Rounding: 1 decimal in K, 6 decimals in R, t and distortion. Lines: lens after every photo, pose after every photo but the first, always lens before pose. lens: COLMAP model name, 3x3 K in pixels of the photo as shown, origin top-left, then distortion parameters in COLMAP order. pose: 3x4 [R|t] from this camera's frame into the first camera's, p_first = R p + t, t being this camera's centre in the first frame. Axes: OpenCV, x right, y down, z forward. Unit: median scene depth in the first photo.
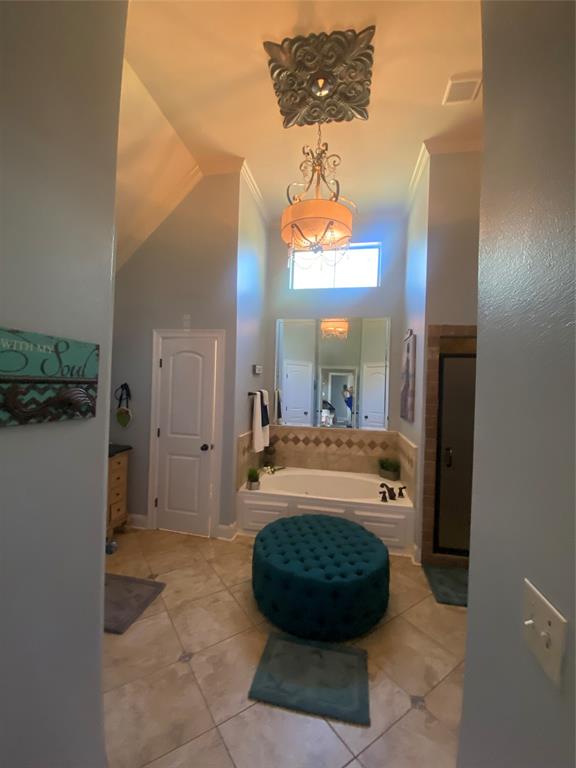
lens RADIAL K [[310.7, 0, 286.8], [0, 310.7, 384.8], [0, 0, 1]] dist [0.029232, -0.030255]
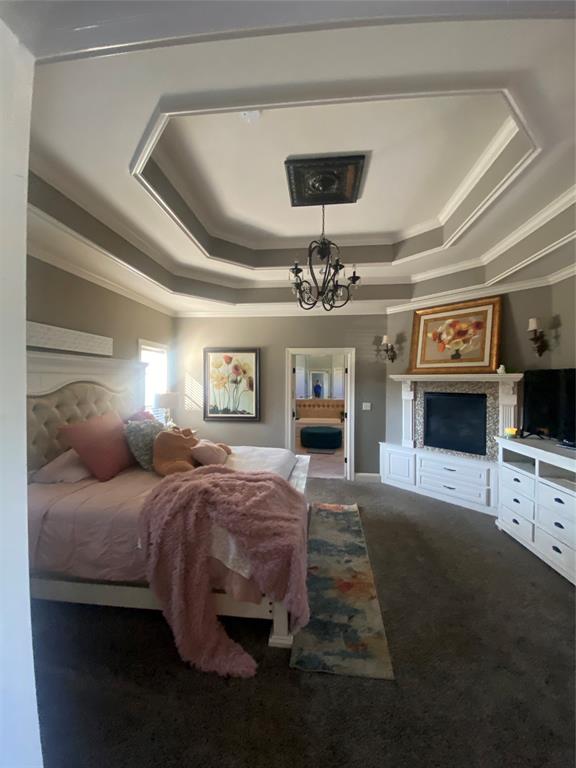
lens RADIAL K [[310.7, 0, 286.8], [0, 310.7, 384.8], [0, 0, 1]] dist [0.029232, -0.030255]
pose [[0.995720, -0.028429, 0.087939, -0.466688], [0.027145, 0.999507, 0.015763, -0.018802], [-0.088344, -0.013309, 0.996001, -1.957465]]
